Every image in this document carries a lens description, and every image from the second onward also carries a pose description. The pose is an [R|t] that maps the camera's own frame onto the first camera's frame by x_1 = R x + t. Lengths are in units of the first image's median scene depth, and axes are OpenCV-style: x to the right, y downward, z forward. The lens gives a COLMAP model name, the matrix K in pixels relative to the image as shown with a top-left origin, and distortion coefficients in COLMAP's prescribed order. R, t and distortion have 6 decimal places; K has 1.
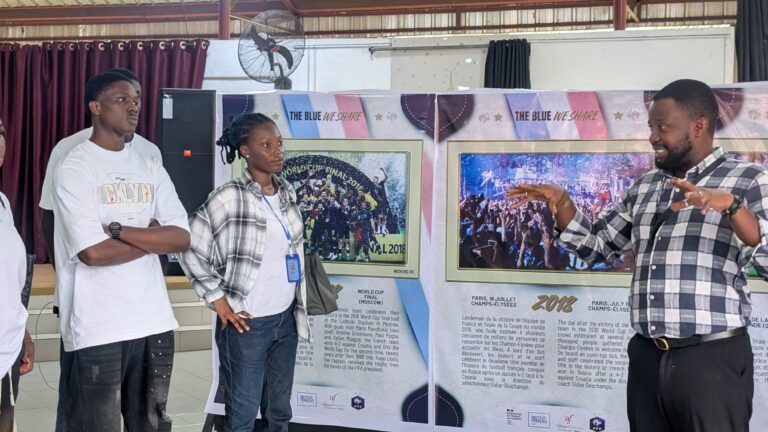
lens RADIAL K [[1186.5, 0, 384.0], [0, 1186.5, 216.0], [0, 0, 1]] dist [-0.022455, -0.016087]
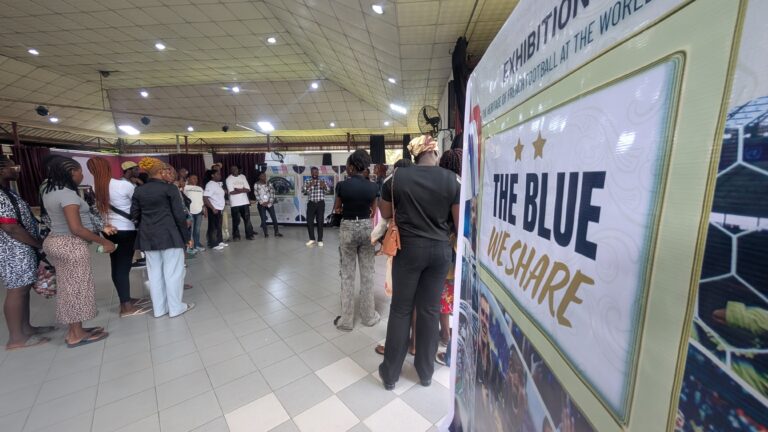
lens RADIAL K [[270.2, 0, 384.0], [0, 270.2, 216.0], [0, 0, 1]] dist [-0.034806, -0.000068]
pose [[0.973446, -0.043797, 0.224688, 0.144682], [0.021261, 0.994582, 0.101753, 0.017146], [-0.227927, -0.094274, 0.969104, -0.412672]]
